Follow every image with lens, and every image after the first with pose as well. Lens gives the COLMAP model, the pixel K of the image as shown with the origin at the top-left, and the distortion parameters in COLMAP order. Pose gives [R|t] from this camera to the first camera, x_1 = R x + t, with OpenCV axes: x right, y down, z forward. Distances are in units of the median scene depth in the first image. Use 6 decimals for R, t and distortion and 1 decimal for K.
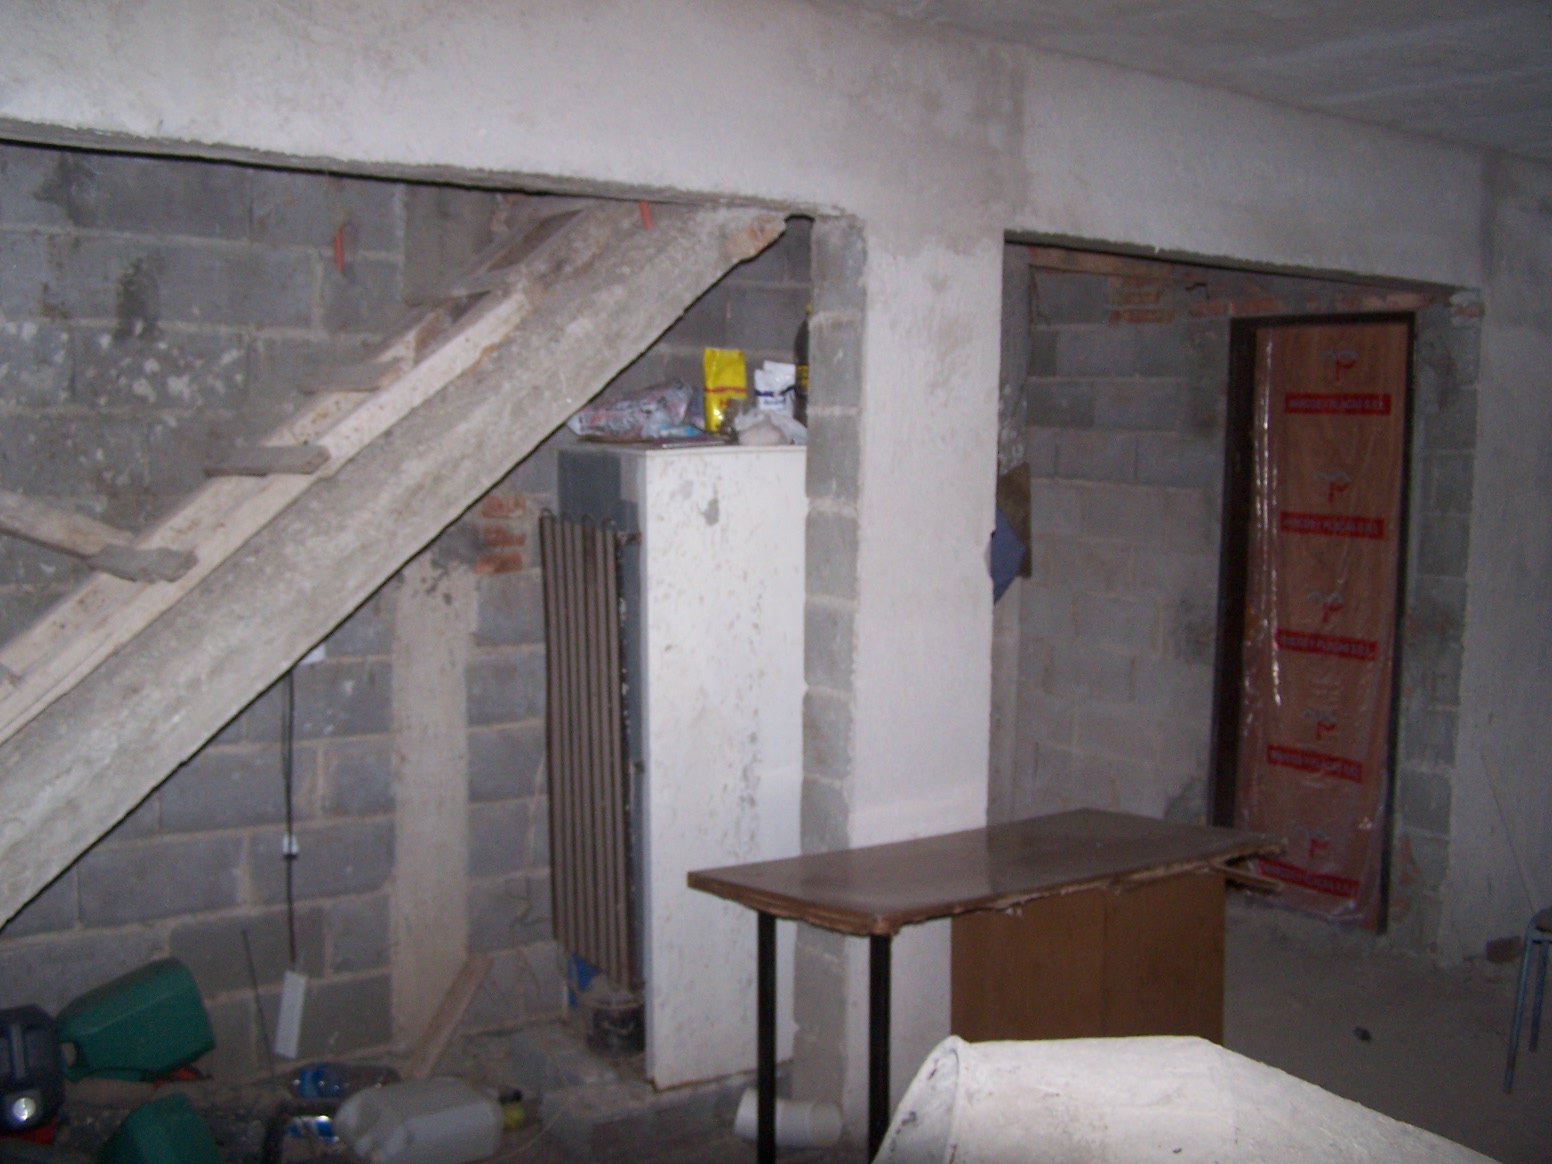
lens RADIAL K [[1758.0, 0, 776.0], [0, 1758.0, 582.0], [0, 0, 1]] dist [-0.183036, 0.324201]
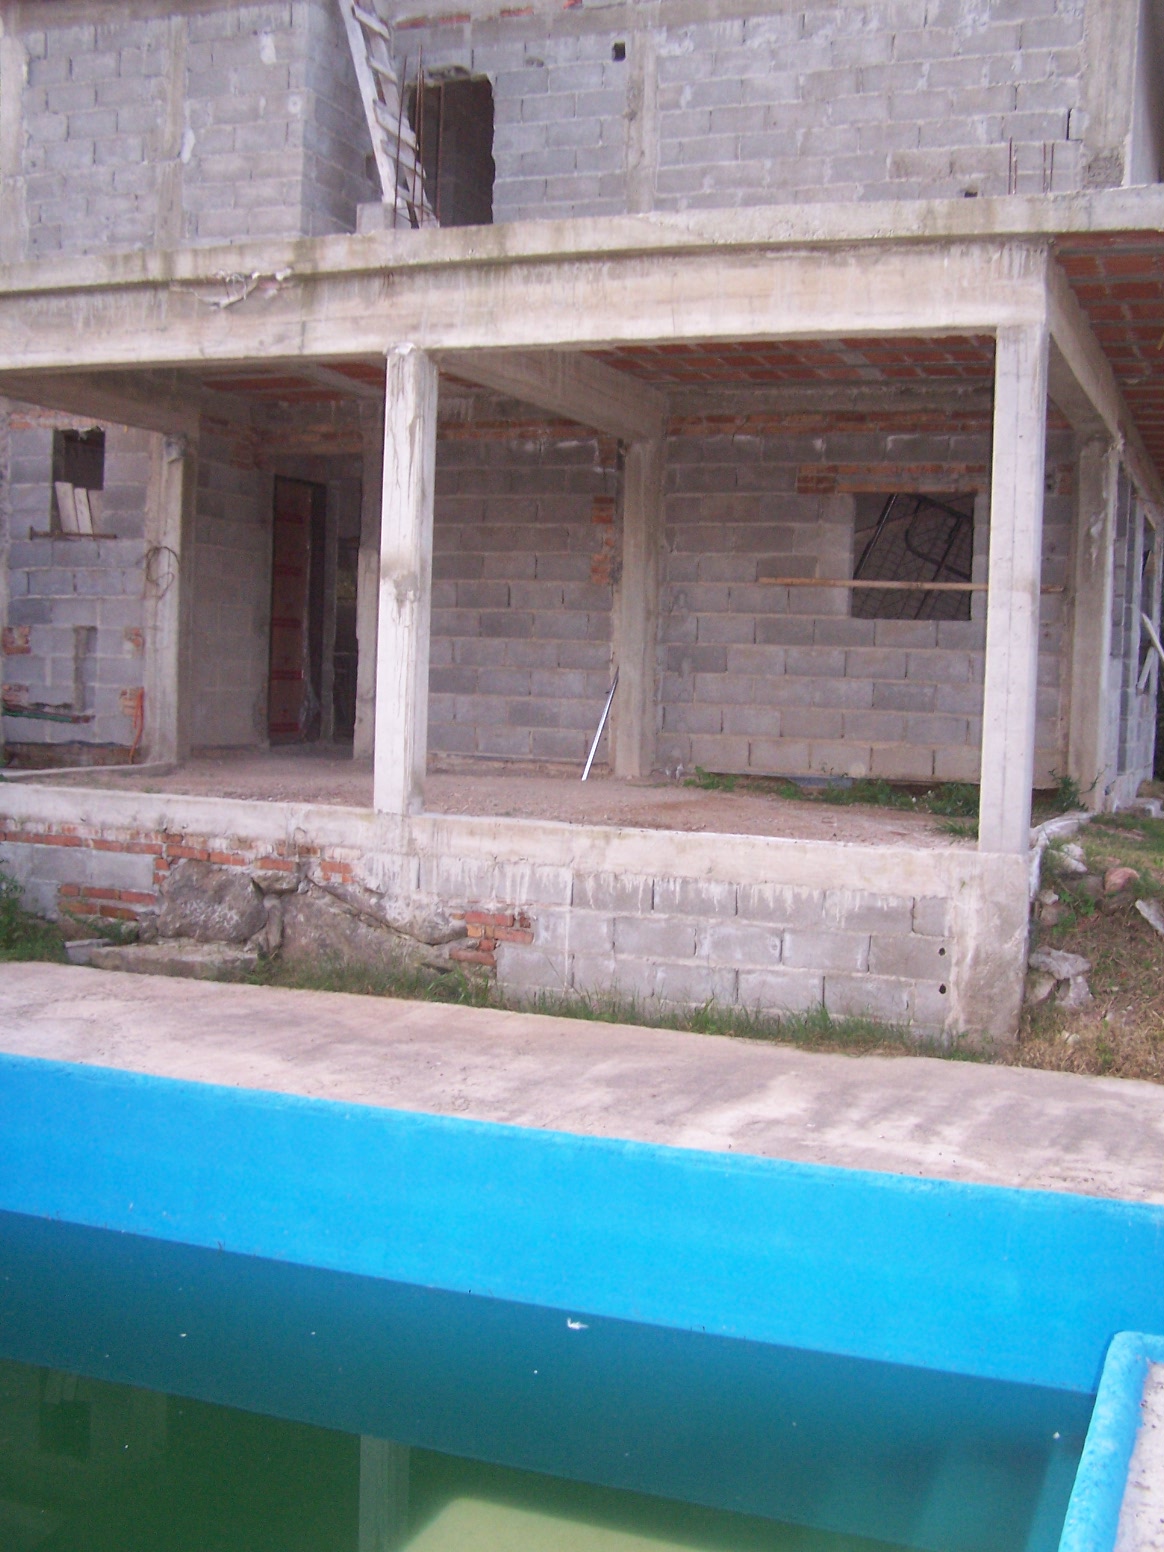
lens RADIAL K [[1758.0, 0, 582.0], [0, 1758.0, 776.0], [0, 0, 1]] dist [-0.183036, 0.324201]
pose [[-0.547603, -0.082521, 0.832659, -1.676241], [0.037871, 0.991661, 0.123184, -0.029419], [-0.835881, 0.098989, -0.539912, 1.762541]]
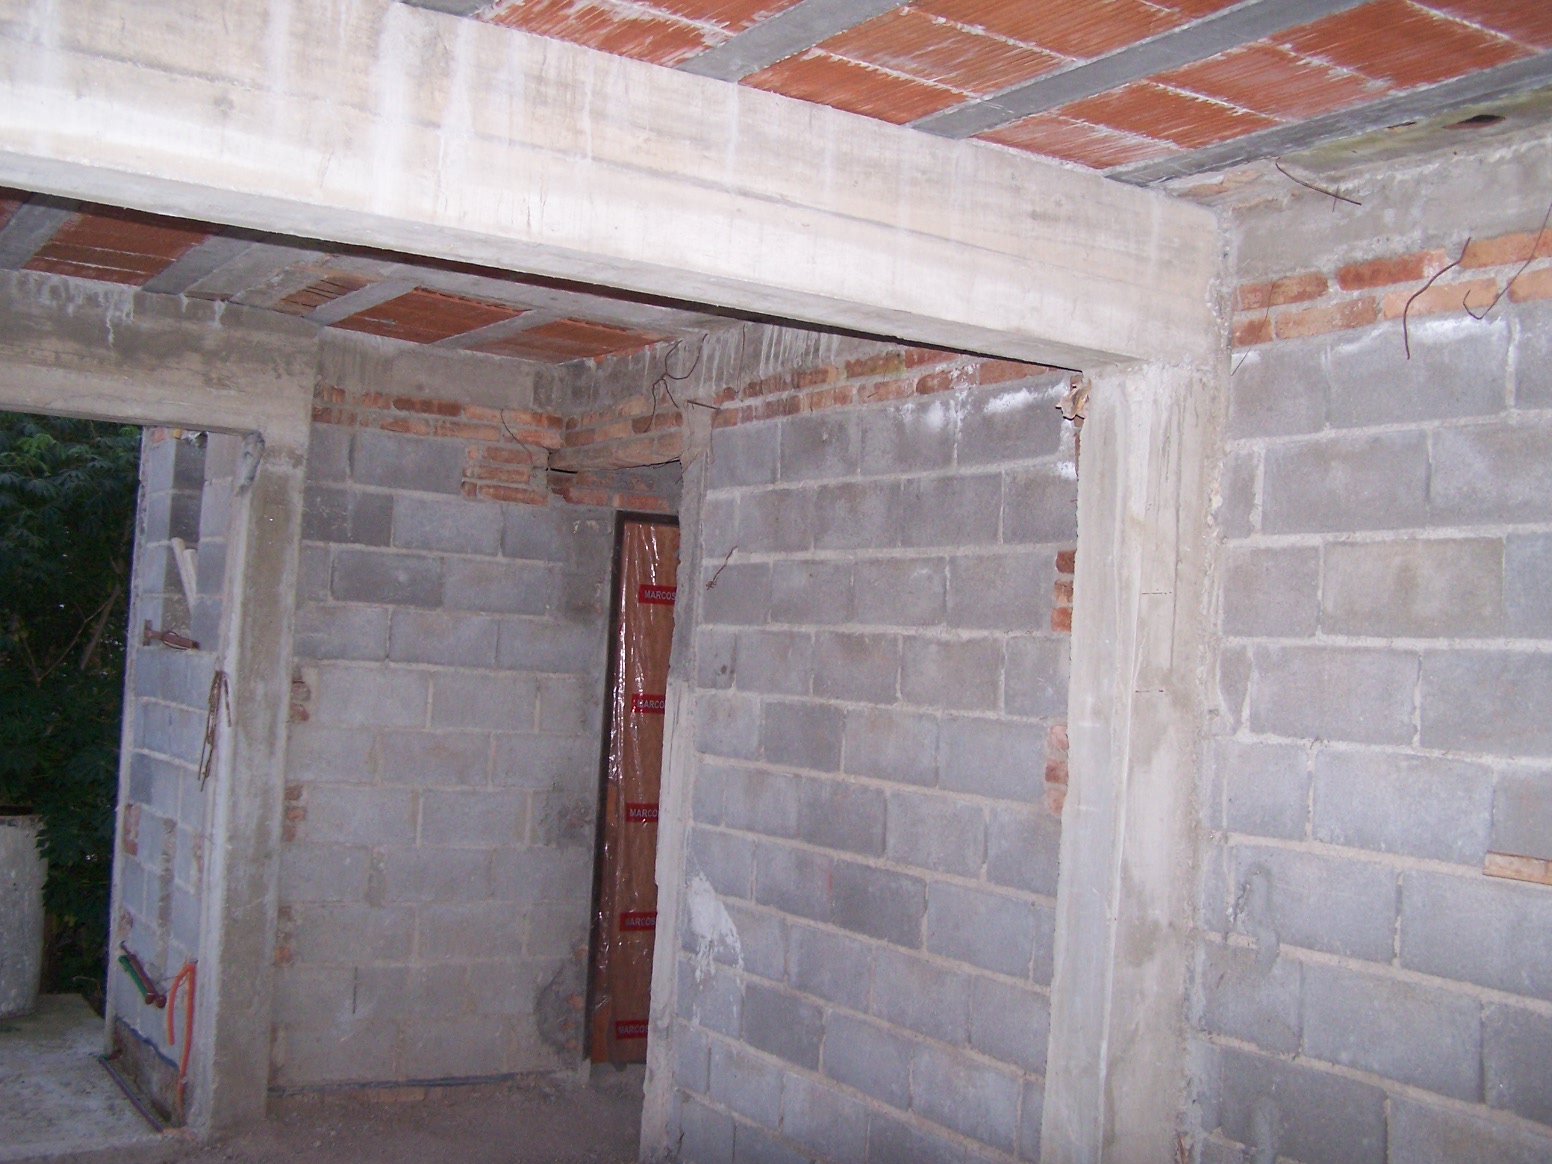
lens RADIAL K [[1758.0, 0, 776.0], [0, 1758.0, 582.0], [0, 0, 1]] dist [-0.183036, 0.324201]
pose [[0.086975, 0.027676, 0.995826, -0.731393], [0.036567, 0.998852, -0.030954, -0.067785], [-0.995539, 0.039106, 0.085863, 0.759847]]
